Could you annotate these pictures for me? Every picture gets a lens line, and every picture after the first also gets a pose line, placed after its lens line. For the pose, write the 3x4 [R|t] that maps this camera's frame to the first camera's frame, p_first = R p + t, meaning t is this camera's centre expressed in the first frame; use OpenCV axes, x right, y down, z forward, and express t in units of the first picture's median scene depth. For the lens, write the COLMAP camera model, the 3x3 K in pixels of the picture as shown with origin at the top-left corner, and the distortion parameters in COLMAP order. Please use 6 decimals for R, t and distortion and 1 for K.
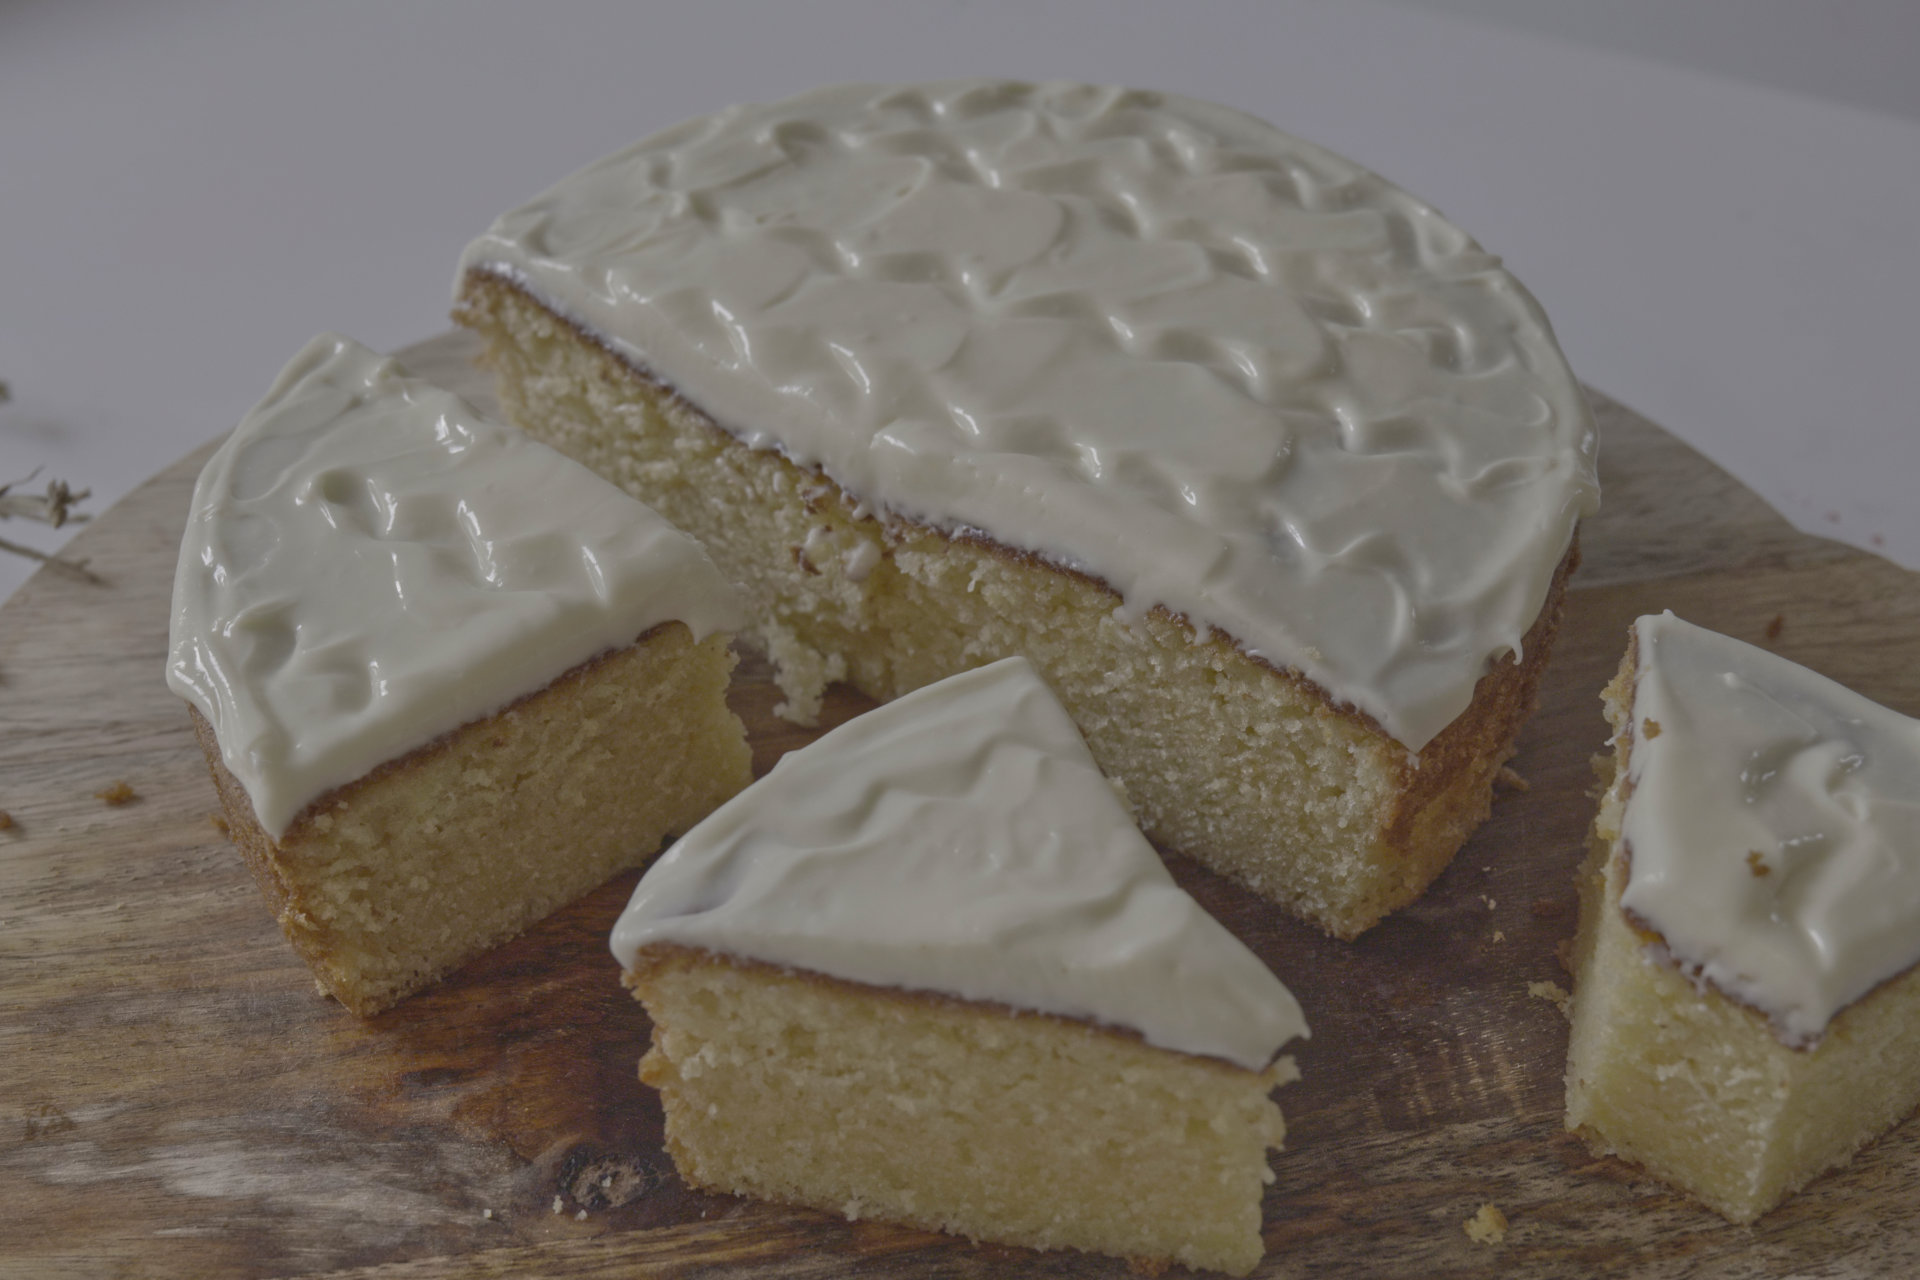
lens RADIAL K [[2938.3, 0, 967.6], [0, 2938.3, 637.1], [0, 0, 1]] dist [-0.031630, 0.000000]
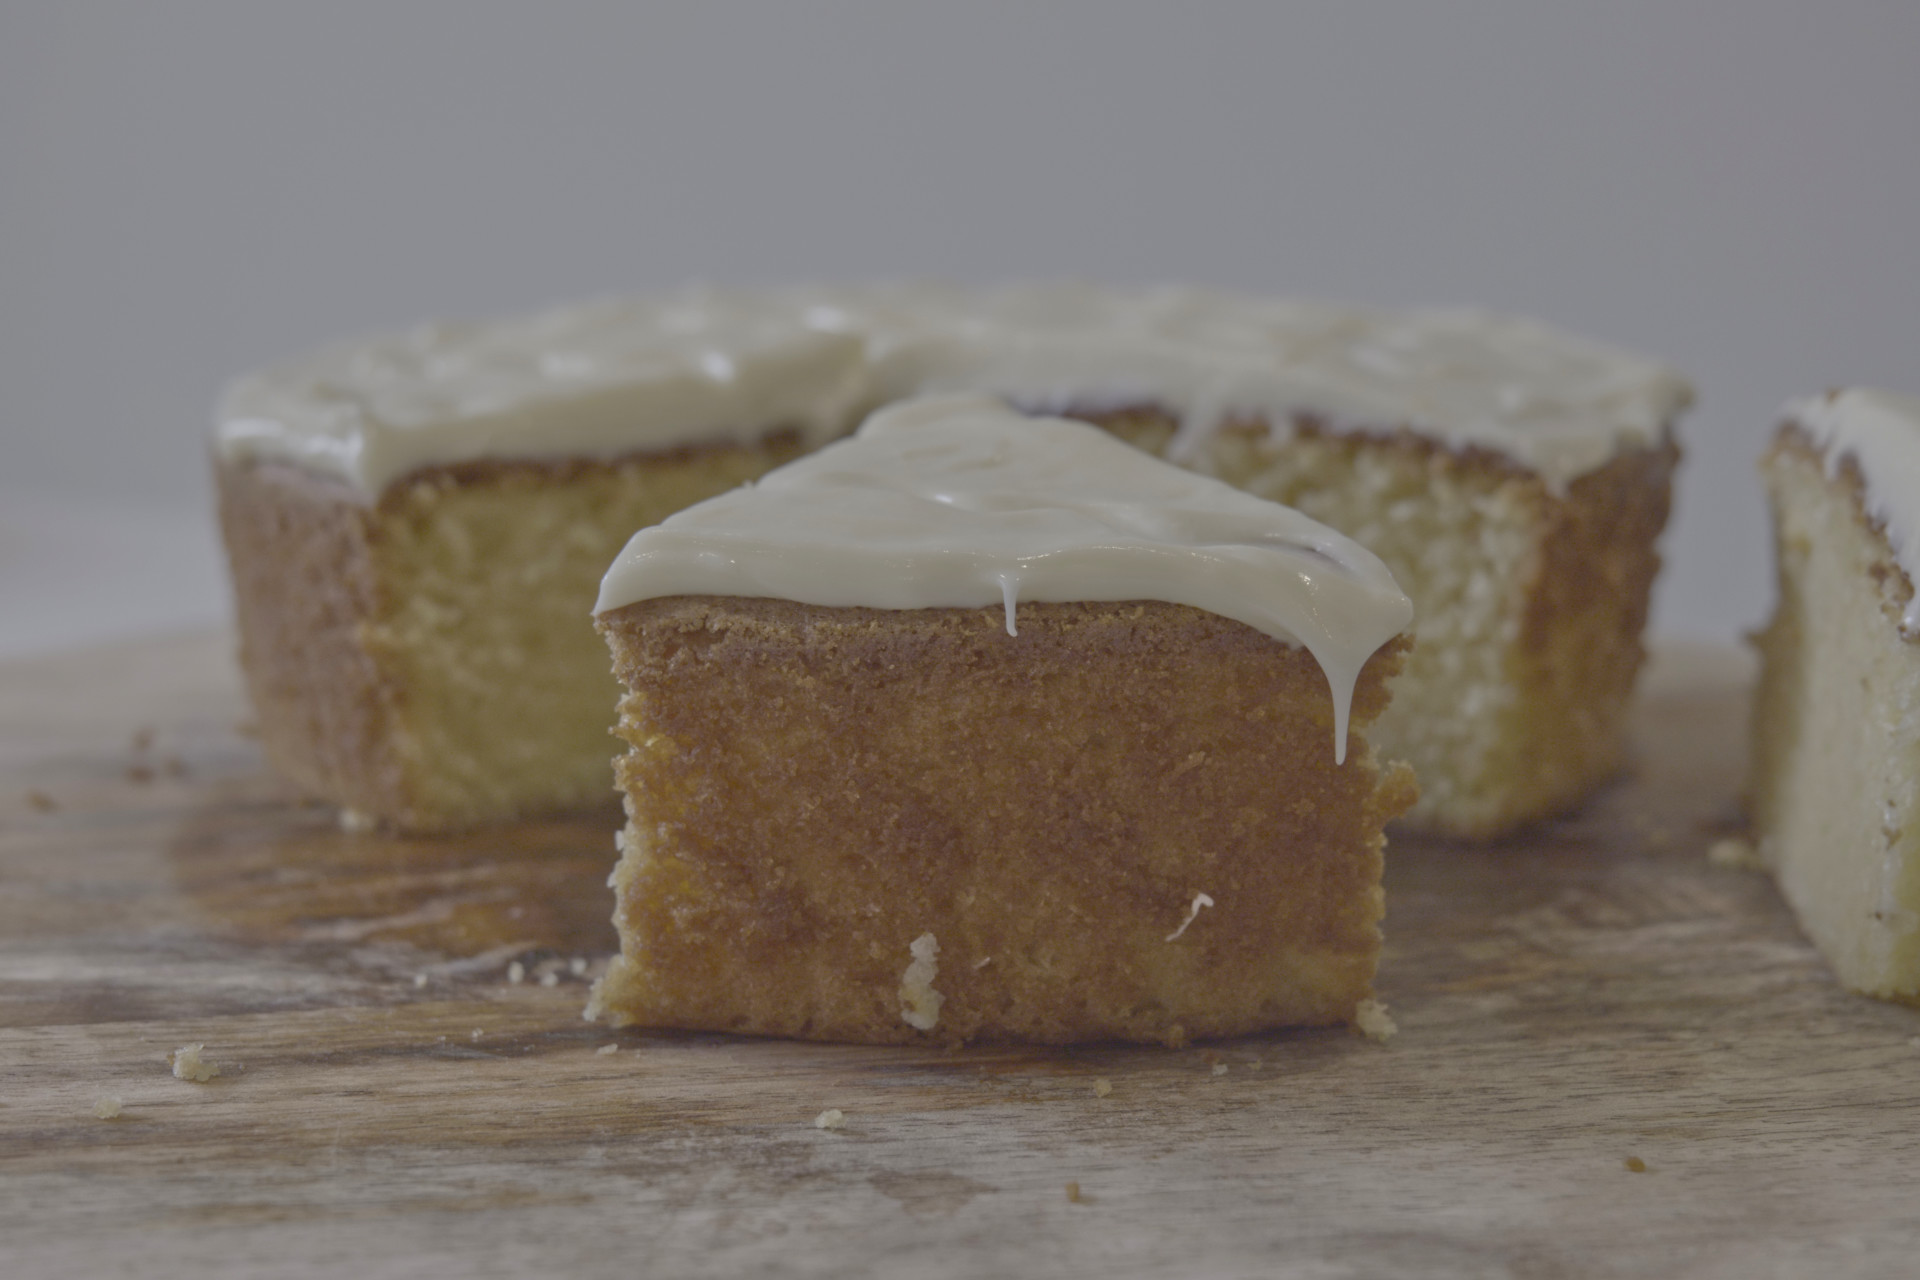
lens RADIAL K [[3231.2, 0, 949.5], [0, 3231.2, 647.5], [0, 0, 1]] dist [-0.045003, 0.000000]
pose [[0.995144, 0.008858, 0.098028, -0.107896], [0.041270, 0.866617, -0.497265, 0.518223], [-0.089358, 0.498896, 0.862043, 0.236420]]
